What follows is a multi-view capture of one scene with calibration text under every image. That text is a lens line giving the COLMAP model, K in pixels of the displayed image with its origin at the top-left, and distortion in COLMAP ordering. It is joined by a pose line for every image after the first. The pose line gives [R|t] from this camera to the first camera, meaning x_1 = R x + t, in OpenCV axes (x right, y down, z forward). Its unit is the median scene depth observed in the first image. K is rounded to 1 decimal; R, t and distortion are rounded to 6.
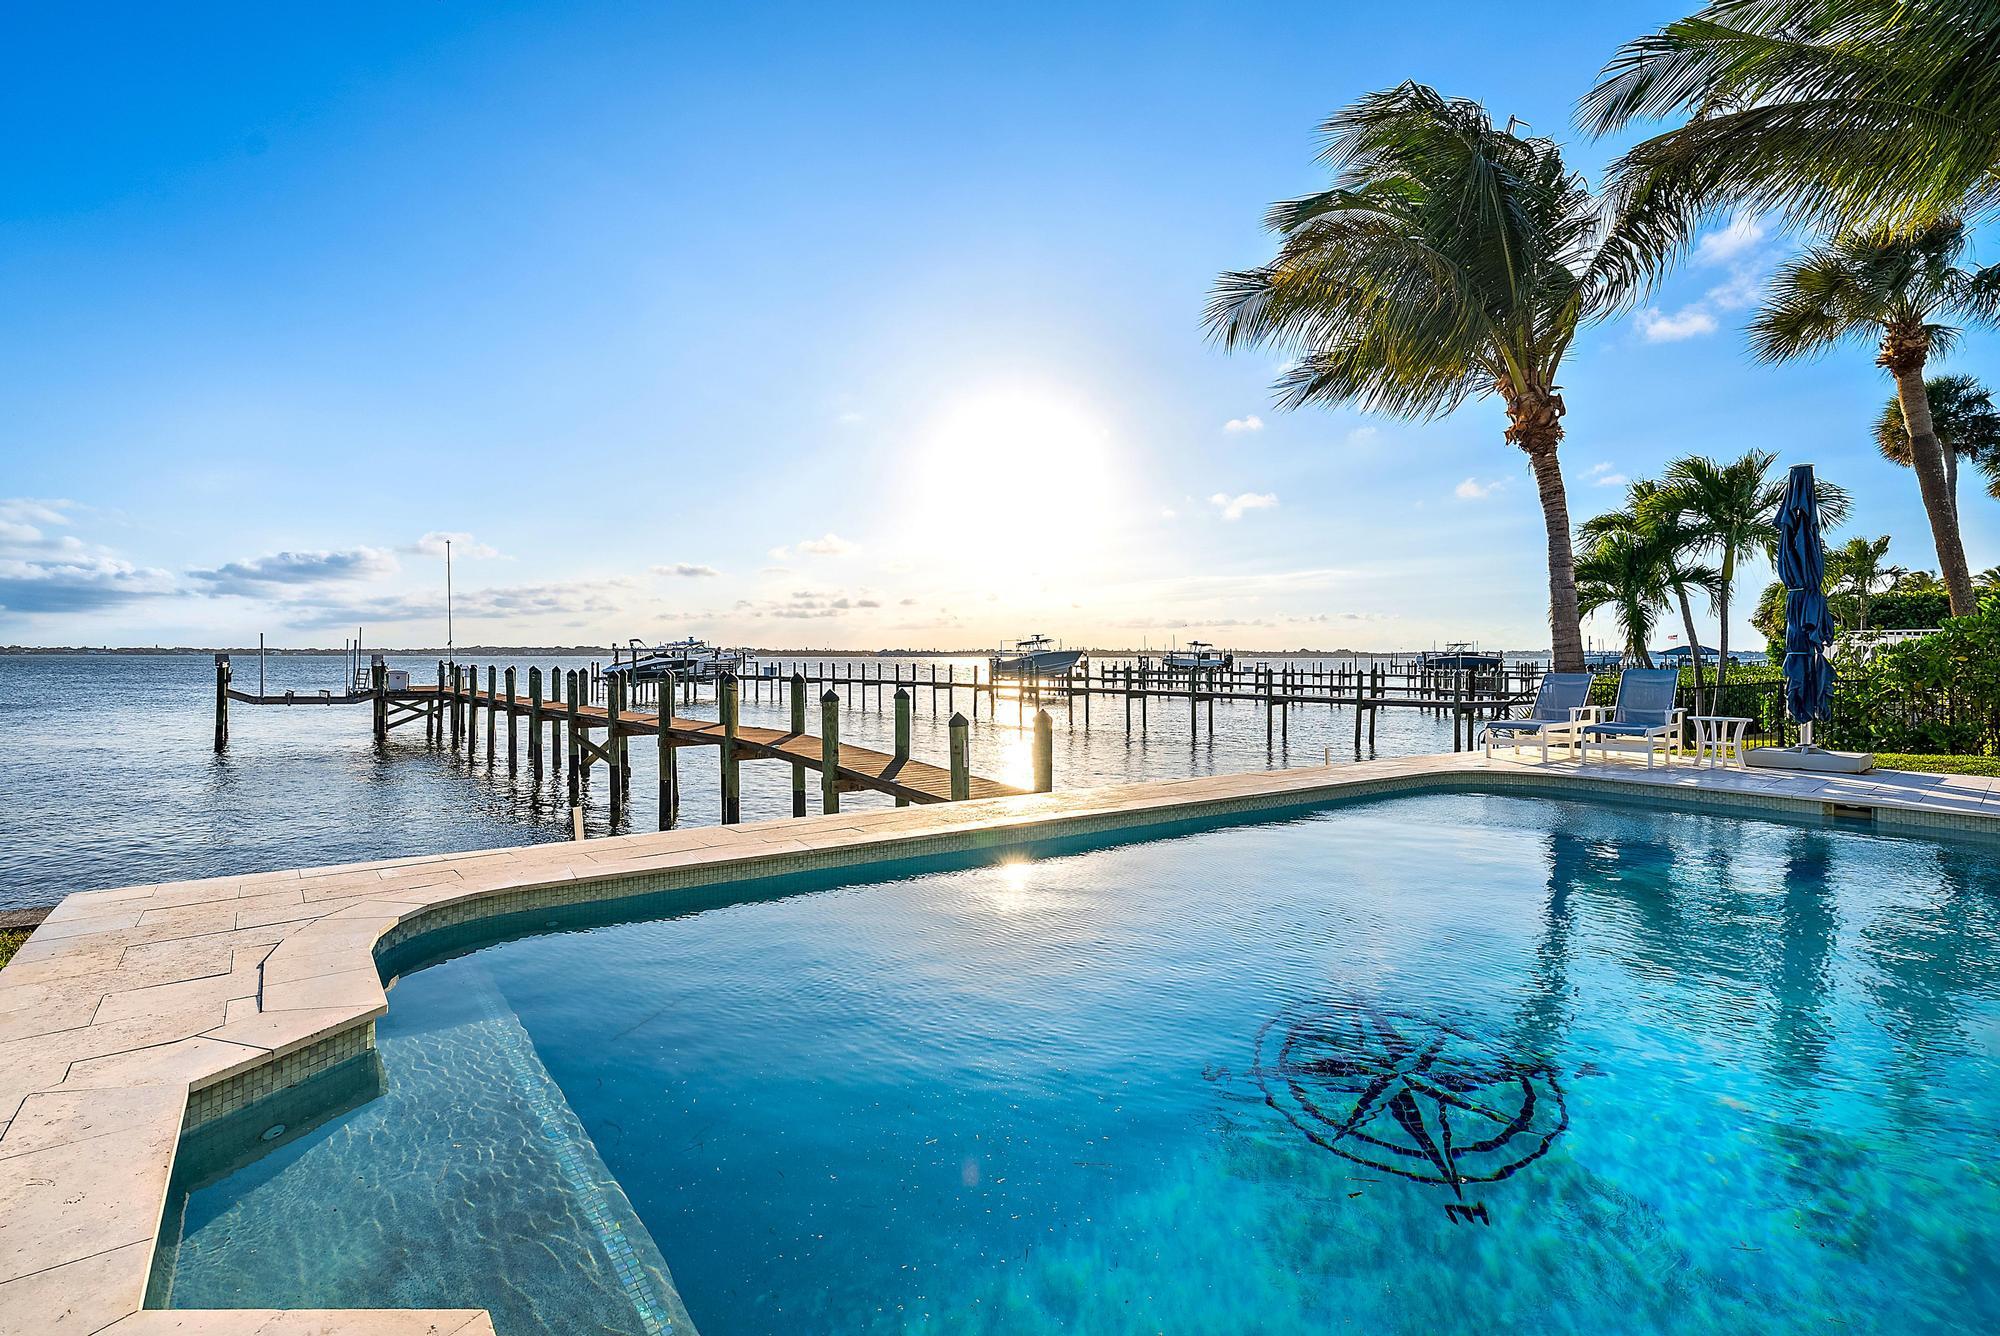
lens RADIAL K [[898.5, 0, 1008.5], [0, 898.5, 663.3], [0, 0, 1]] dist [-0.002027, -0.000509]
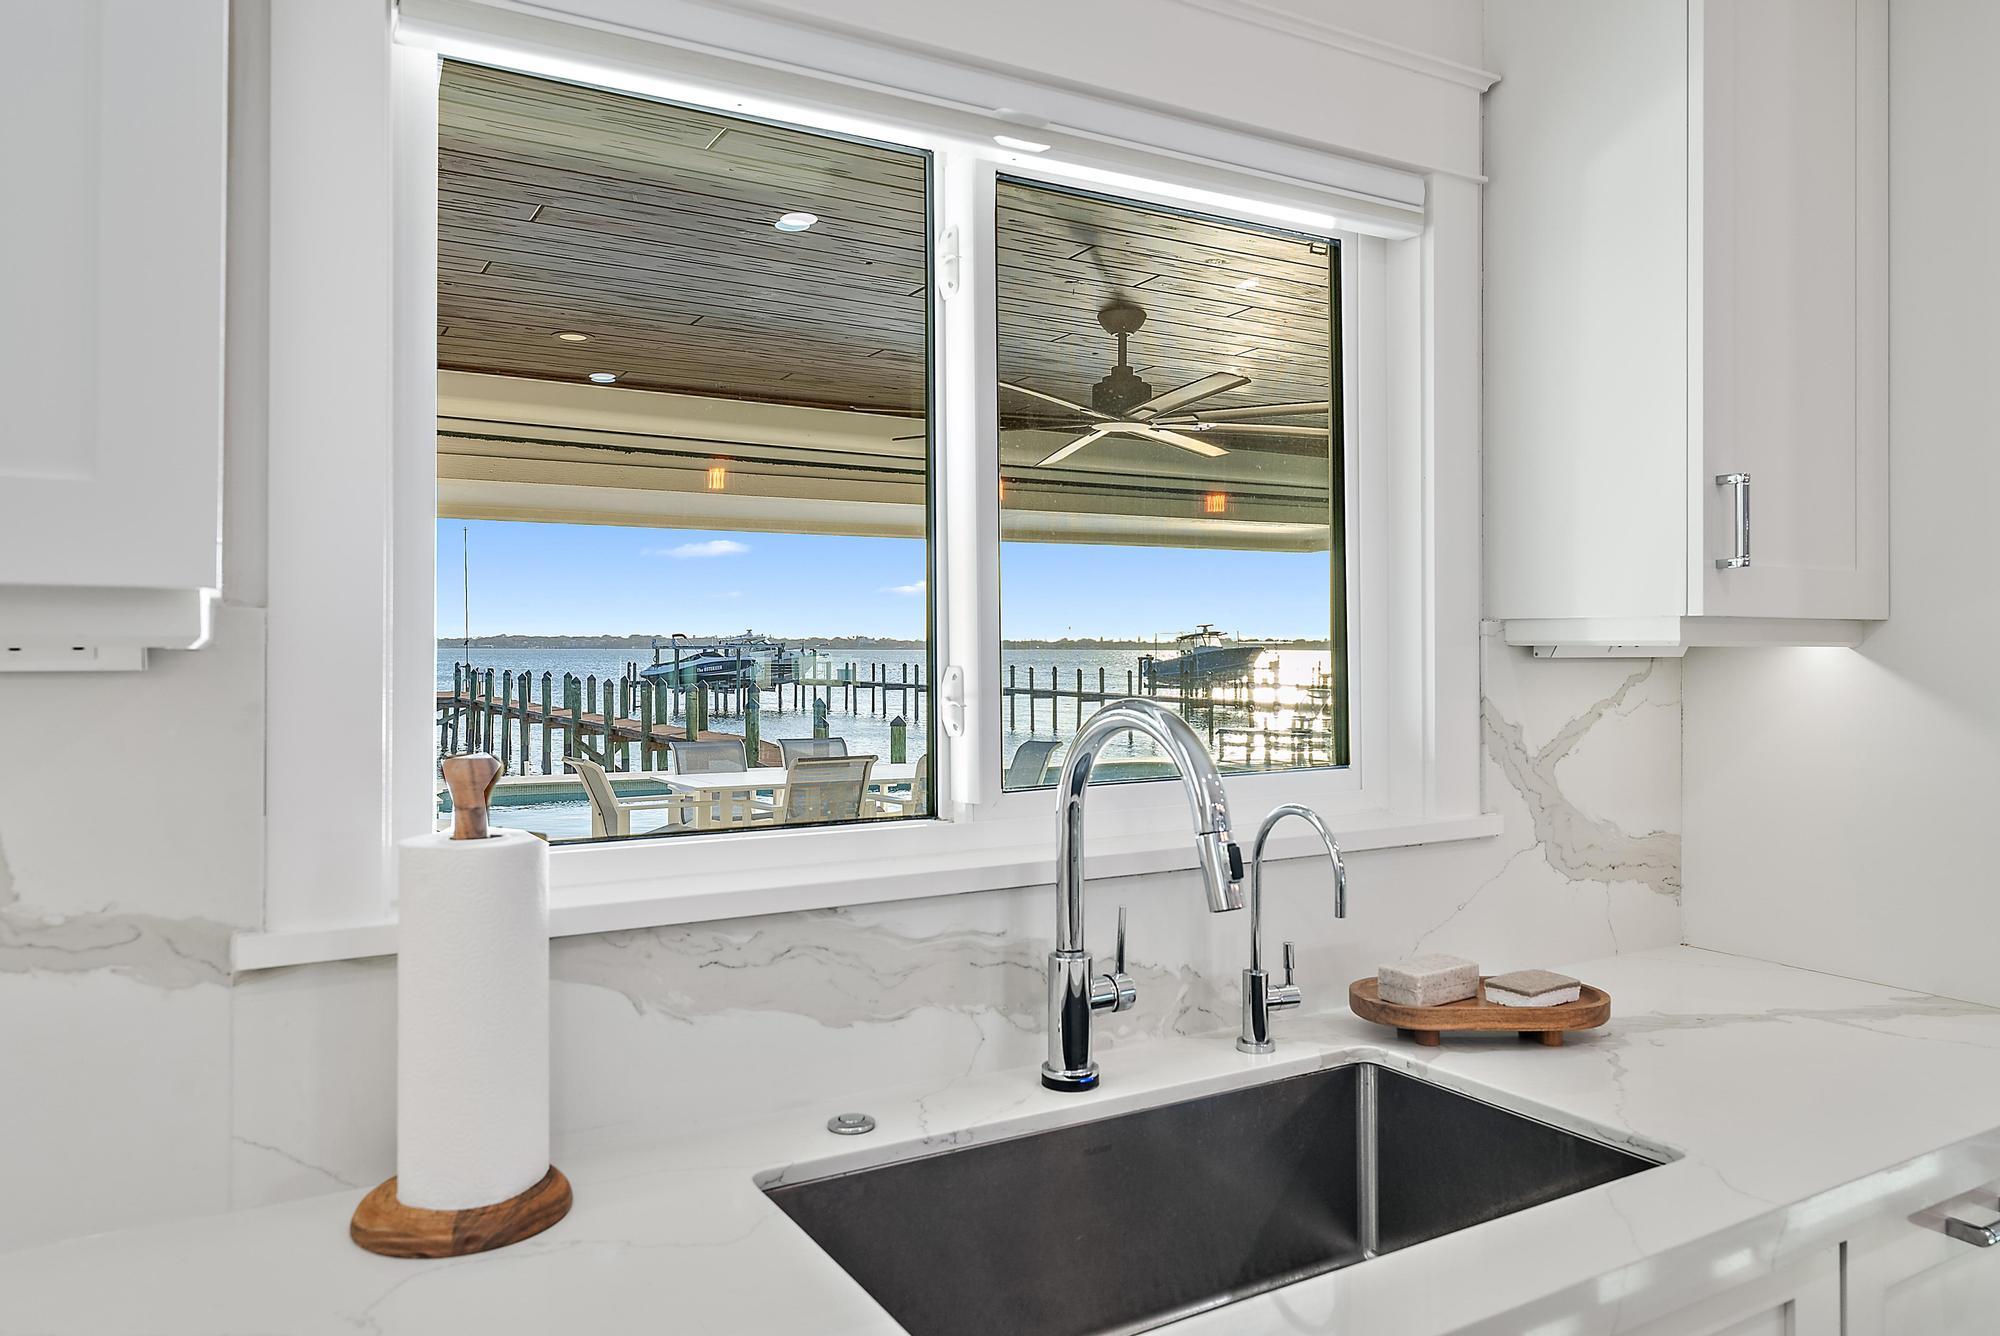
lens RADIAL K [[1317.2, 0, 997.7], [0, 1317.2, 649.6], [0, 0, 1]] dist [-0.000858, 0.003669]
pose [[0.985015, -0.000564, -0.172468, 0.170868], [-0.001004, 0.999959, -0.009007, -0.007252], [0.172466, 0.009045, 0.984974, -0.273232]]
